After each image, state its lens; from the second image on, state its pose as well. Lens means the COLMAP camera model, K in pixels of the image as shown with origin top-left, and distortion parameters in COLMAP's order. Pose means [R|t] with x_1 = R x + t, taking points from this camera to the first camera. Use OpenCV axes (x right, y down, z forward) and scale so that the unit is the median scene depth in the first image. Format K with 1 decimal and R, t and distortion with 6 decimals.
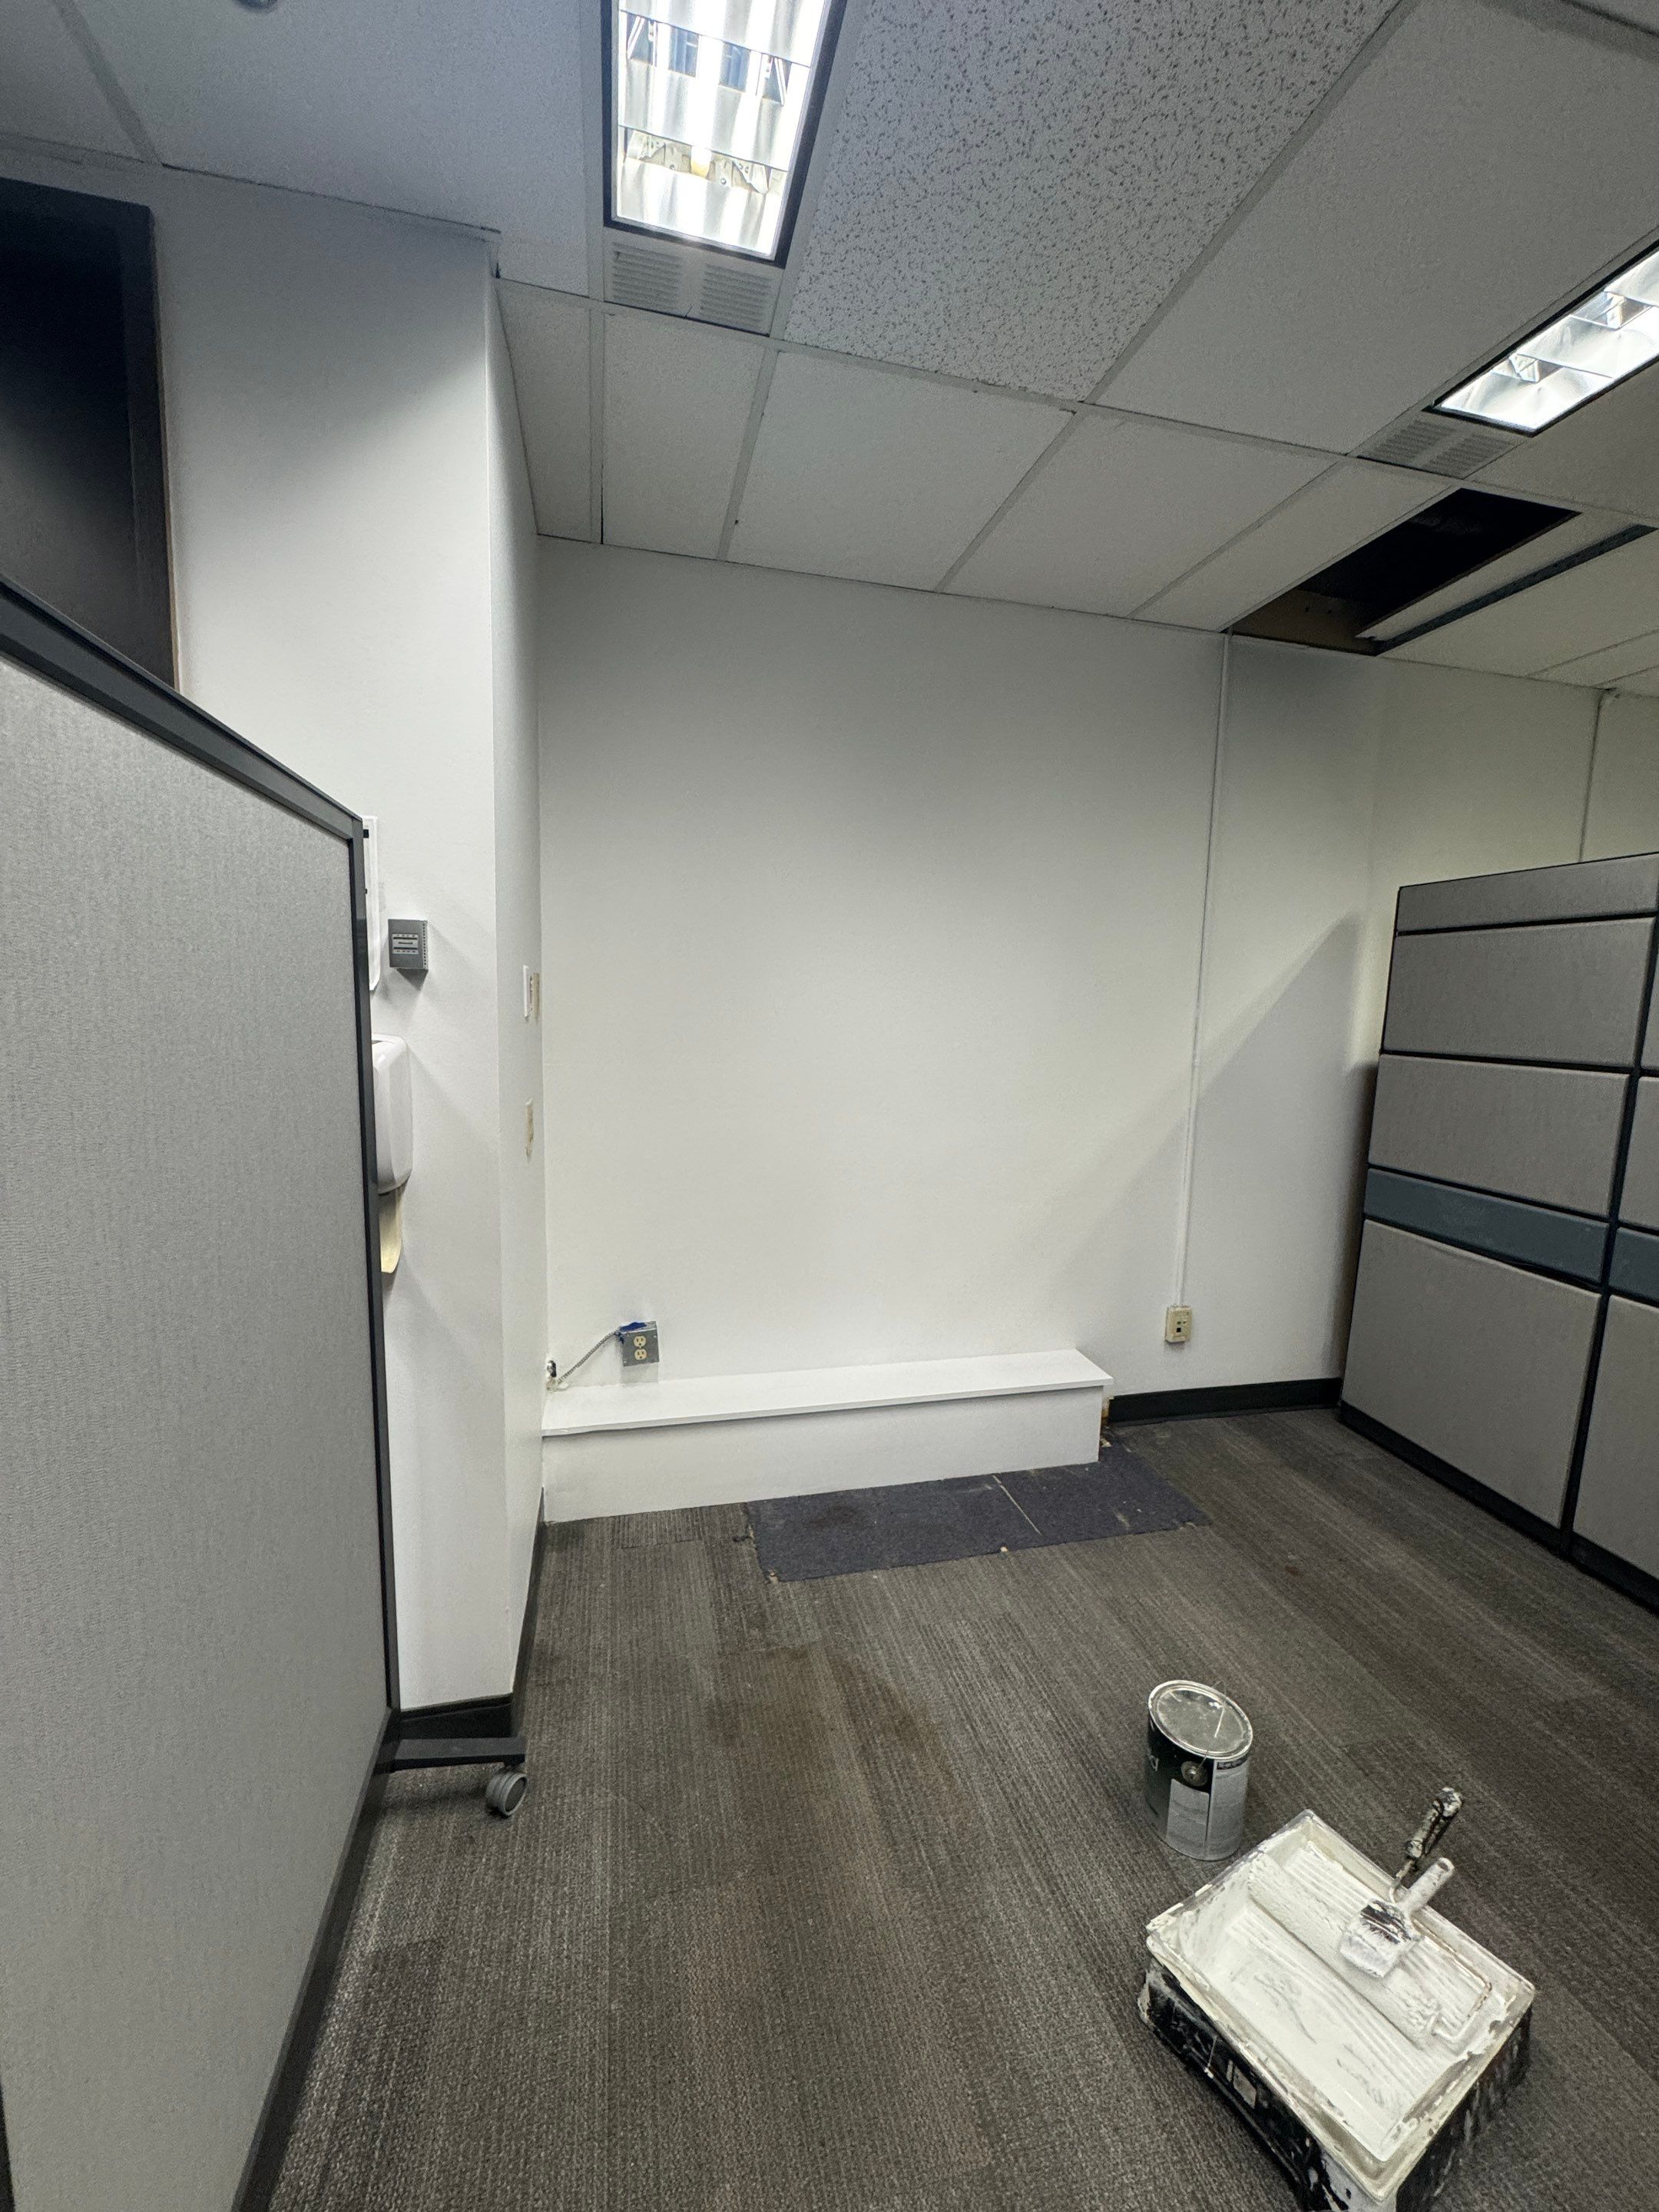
lens RADIAL K [[883.9, 0, 829.6], [0, 883.9, 1106.4], [0, 0, 1]] dist [-0.003531, 0.000643]
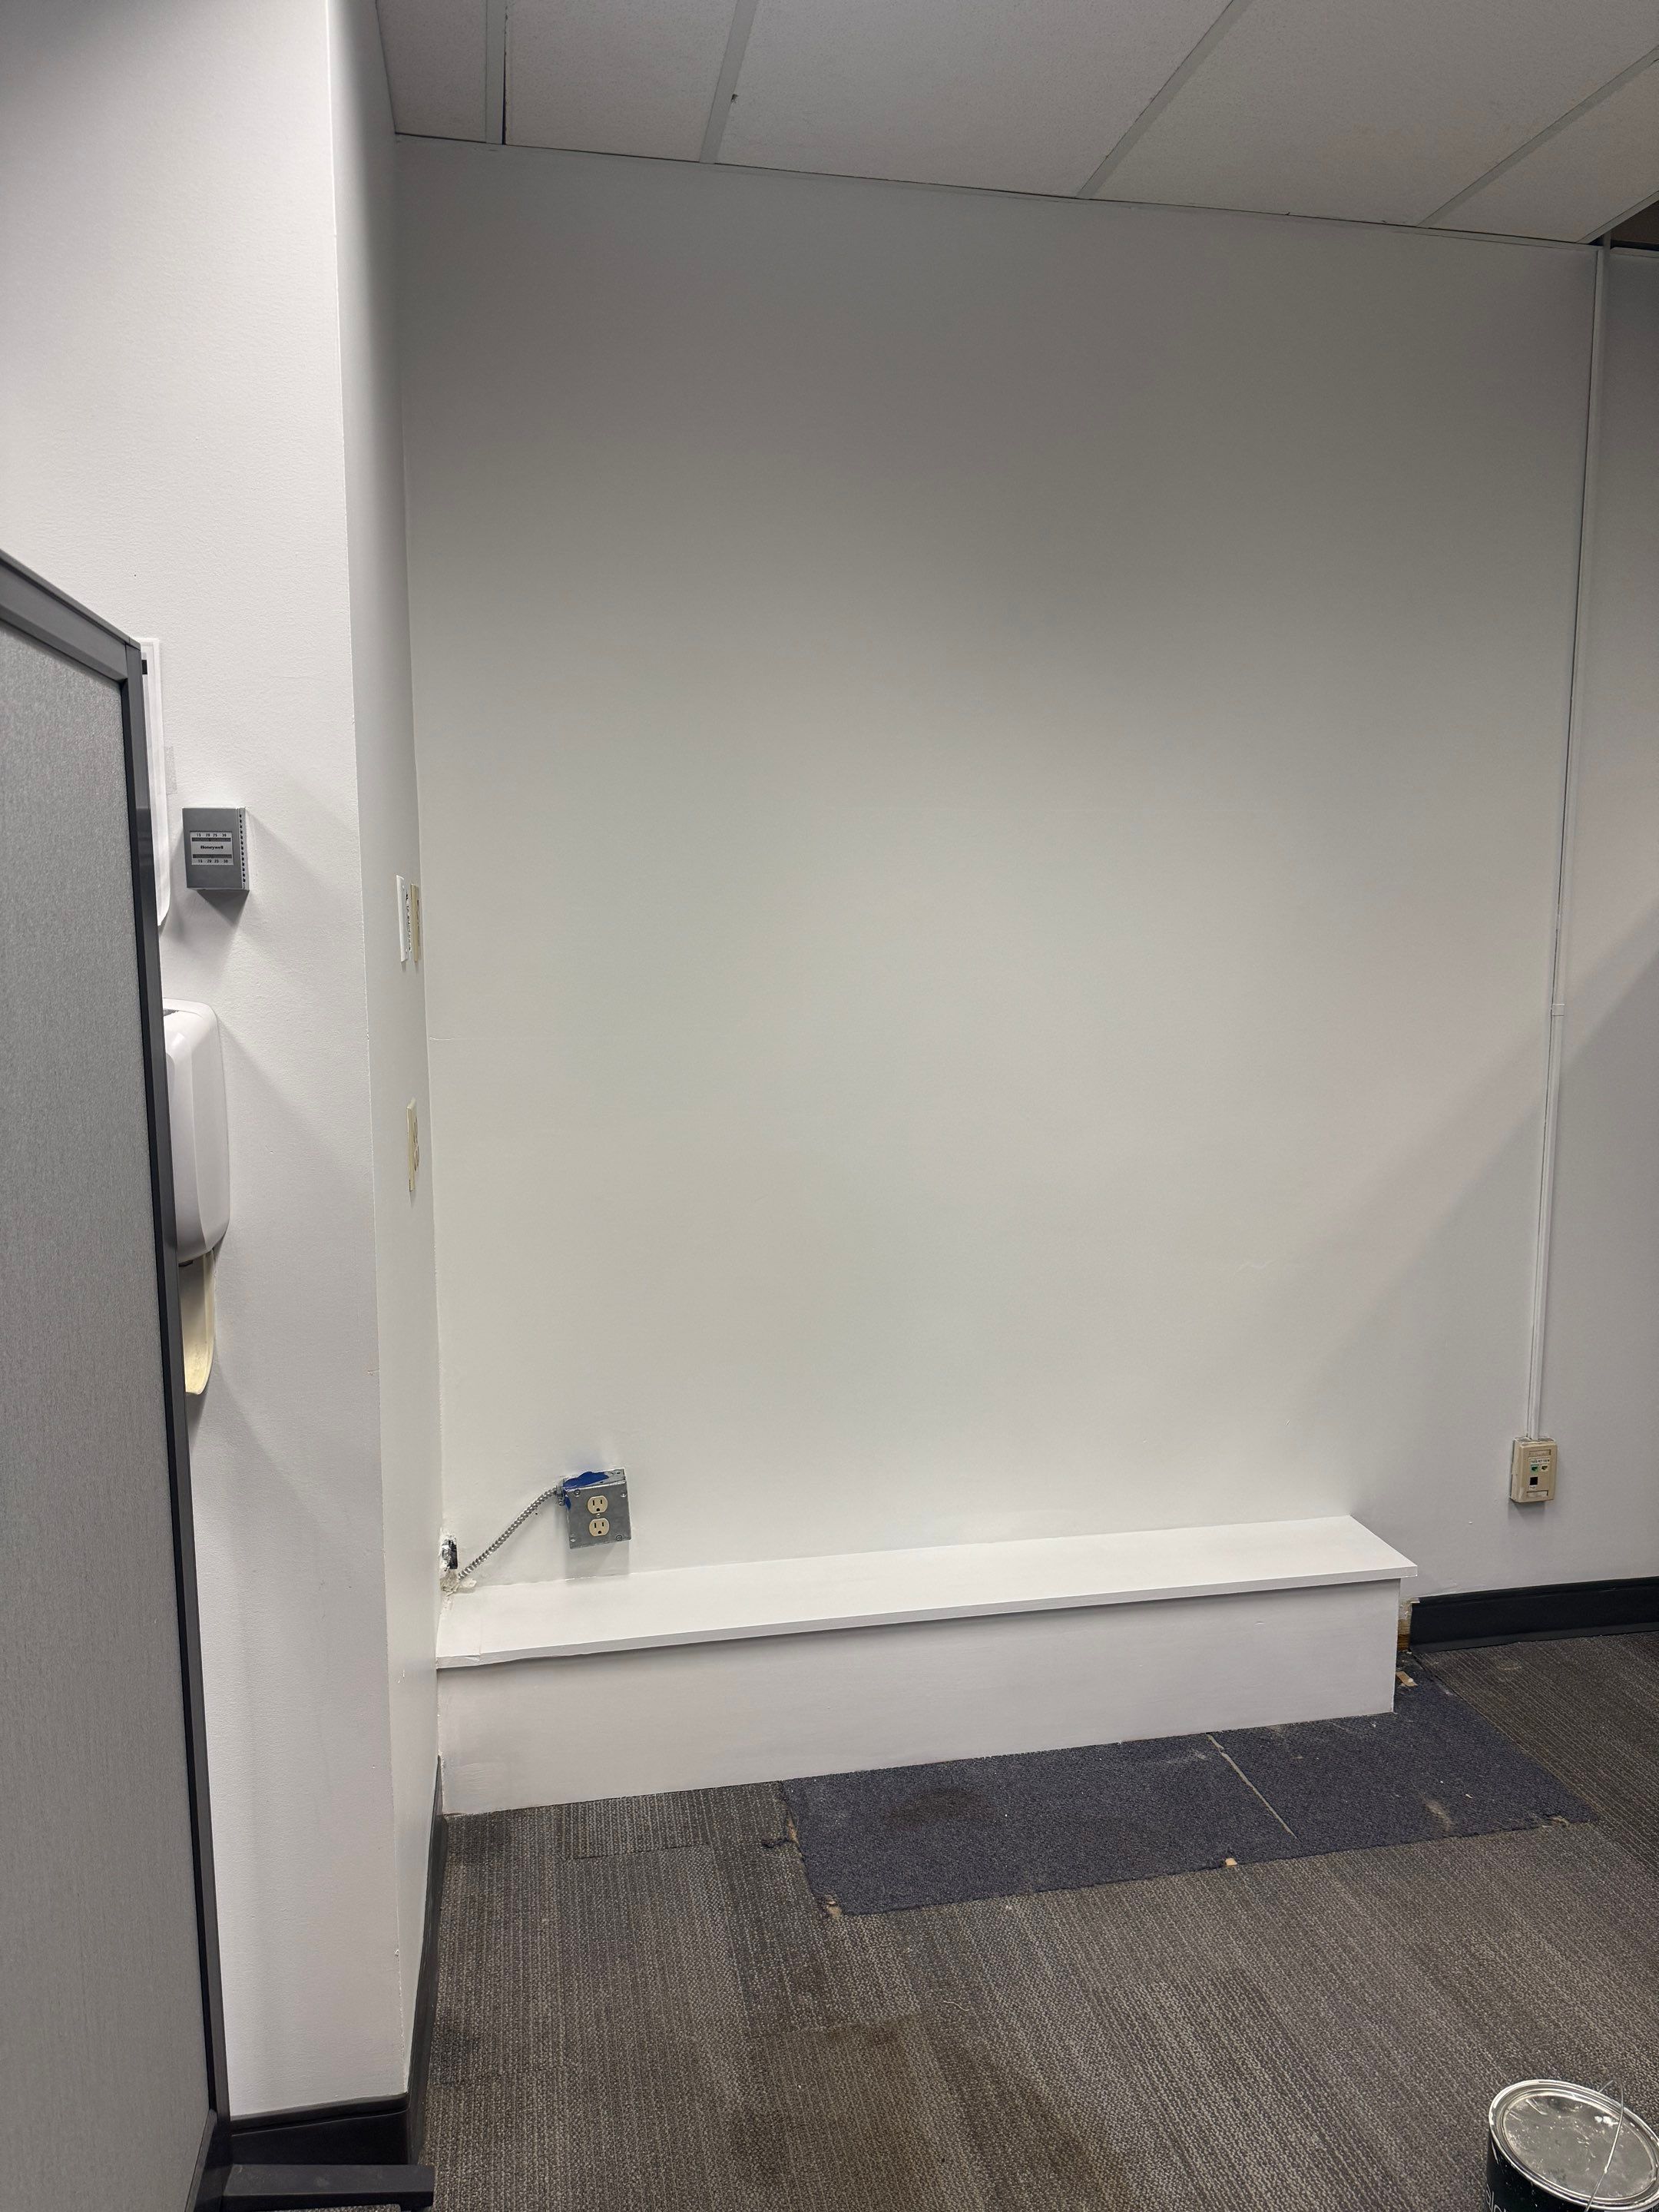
lens RADIAL K [[1552.1, 0, 827.1], [0, 1552.1, 1108.6], [0, 0, 1]] dist [0.040634, -0.055032]
pose [[0.998755, -0.019141, -0.046073, -0.010360], [0.019573, 0.999768, 0.008950, -0.005211], [0.045891, -0.009840, 0.998898, -0.029765]]
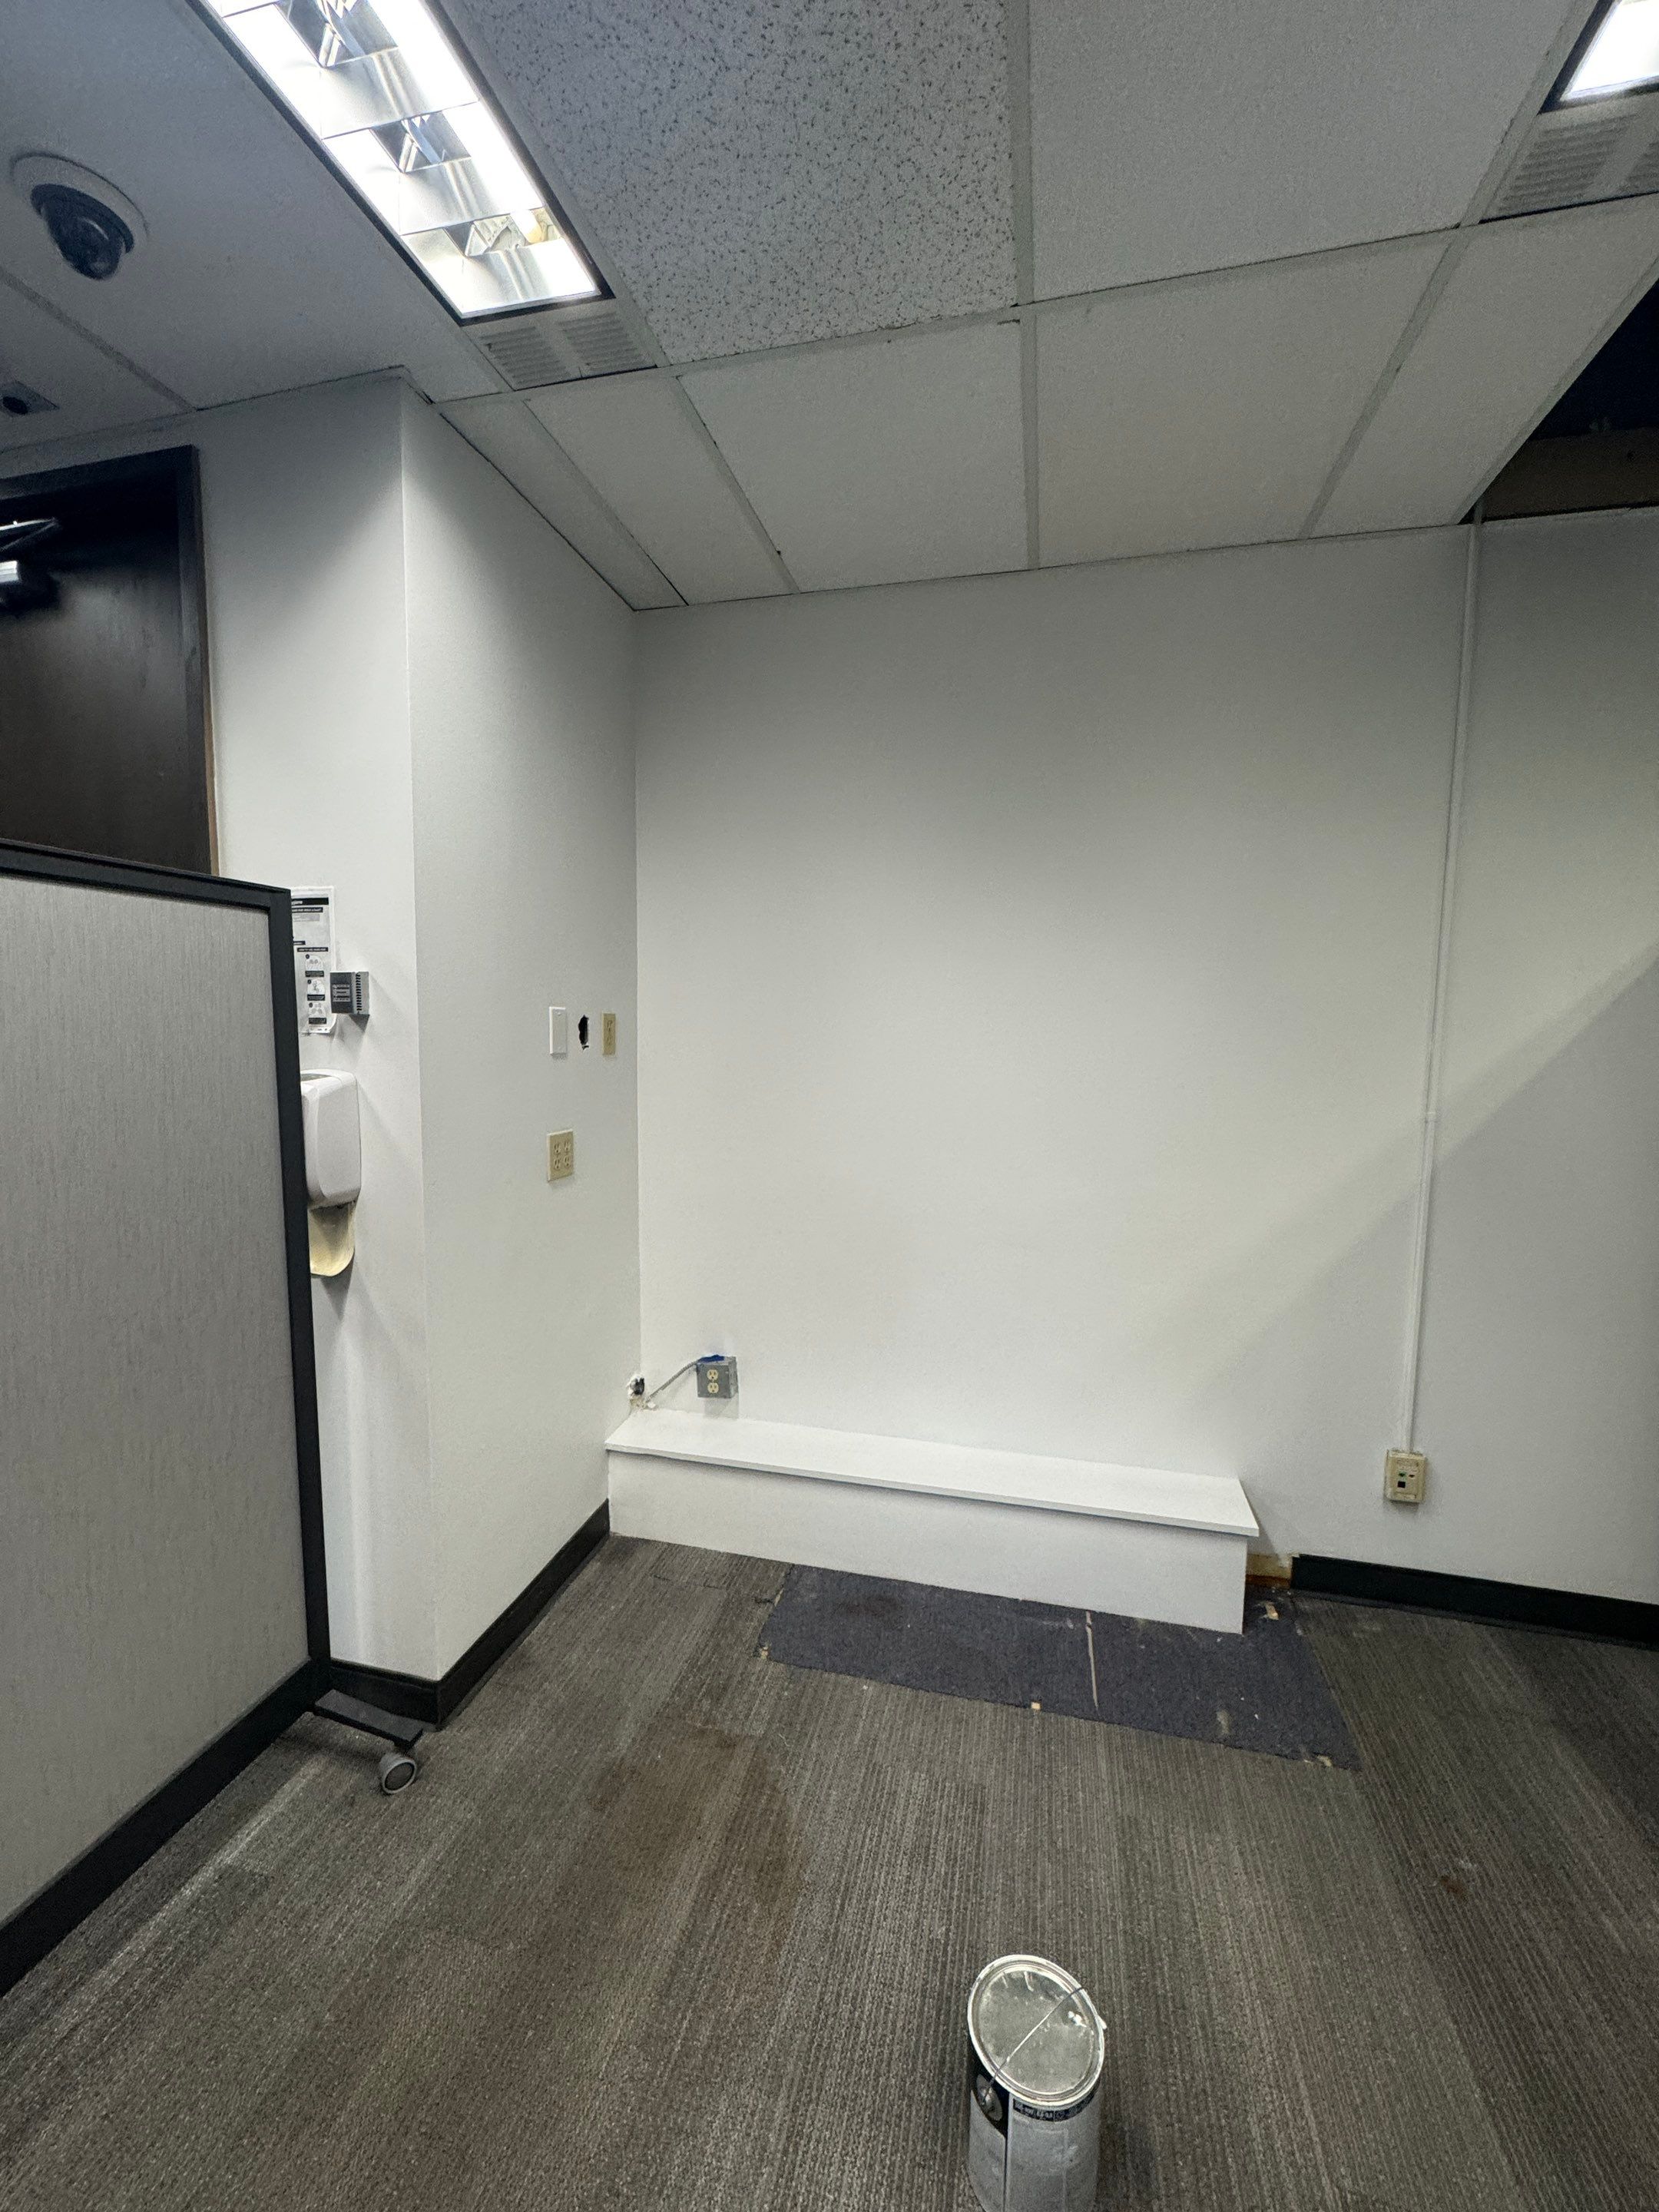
lens RADIAL K [[883.9, 0, 828.8], [0, 883.9, 1106.7], [0, 0, 1]] dist [-0.003531, 0.000643]
pose [[0.888216, 0.029062, -0.458505, 0.405944], [-0.045363, 0.998668, -0.024579, -0.023169], [0.457180, 0.042631, 0.888352, 0.174932]]
